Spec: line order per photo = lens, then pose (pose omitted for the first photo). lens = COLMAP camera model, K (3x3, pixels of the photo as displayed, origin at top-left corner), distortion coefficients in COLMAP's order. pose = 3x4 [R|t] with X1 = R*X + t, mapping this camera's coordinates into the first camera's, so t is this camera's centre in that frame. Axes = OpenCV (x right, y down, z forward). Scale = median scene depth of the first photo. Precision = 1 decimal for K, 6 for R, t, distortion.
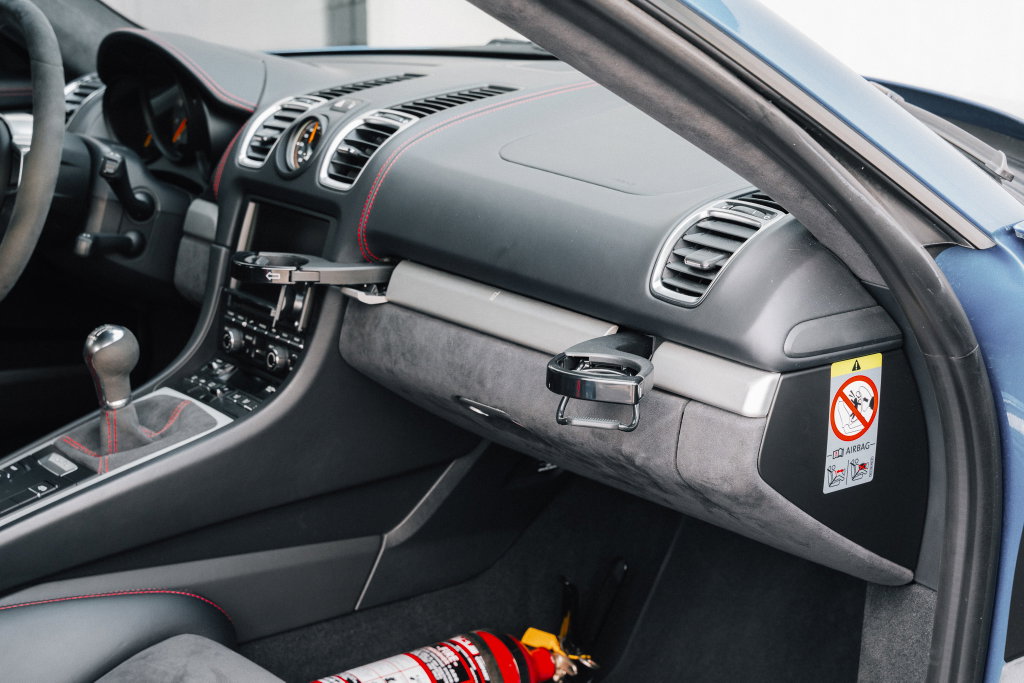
lens RADIAL K [[1764.5, 0, 510.9], [0, 1764.5, 335.9], [0, 0, 1]] dist [0.017363, 0.000000]
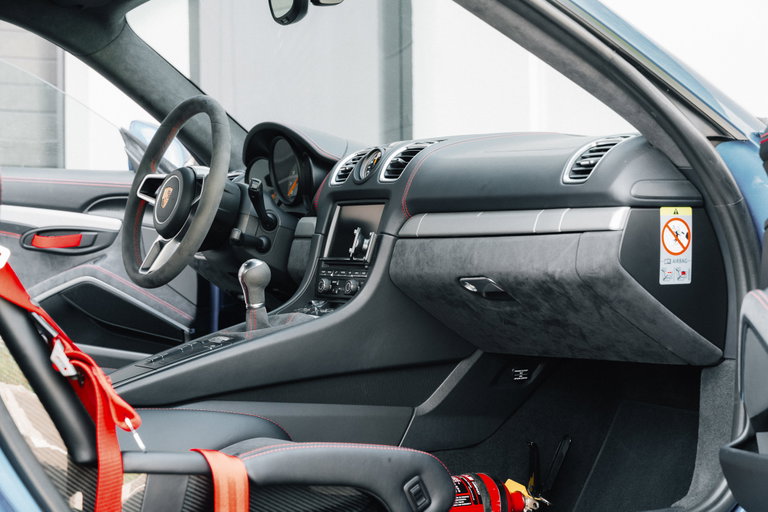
lens RADIAL K [[1587.9, 0, 385.6], [0, 1587.9, 258.5], [0, 0, 1]] dist [0.041980, 0.000000]
pose [[0.995138, -0.005042, -0.098366, 0.046979], [-0.018945, 0.970243, -0.241393, 0.357798], [0.096656, 0.242083, 0.965429, -0.452505]]
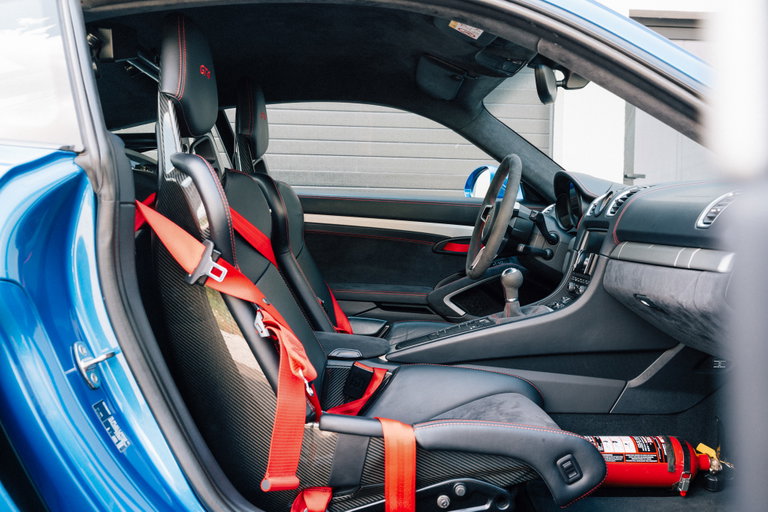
lens RADIAL K [[780.9, 0, 383.4], [0, 780.9, 256.5], [0, 0, 1]] dist [-0.015037, 0.000000]
pose [[0.807878, 0.042617, -0.587808, 0.264554], [-0.164557, 0.974026, -0.155547, 0.176465], [0.565911, 0.222391, 0.793906, 0.036492]]
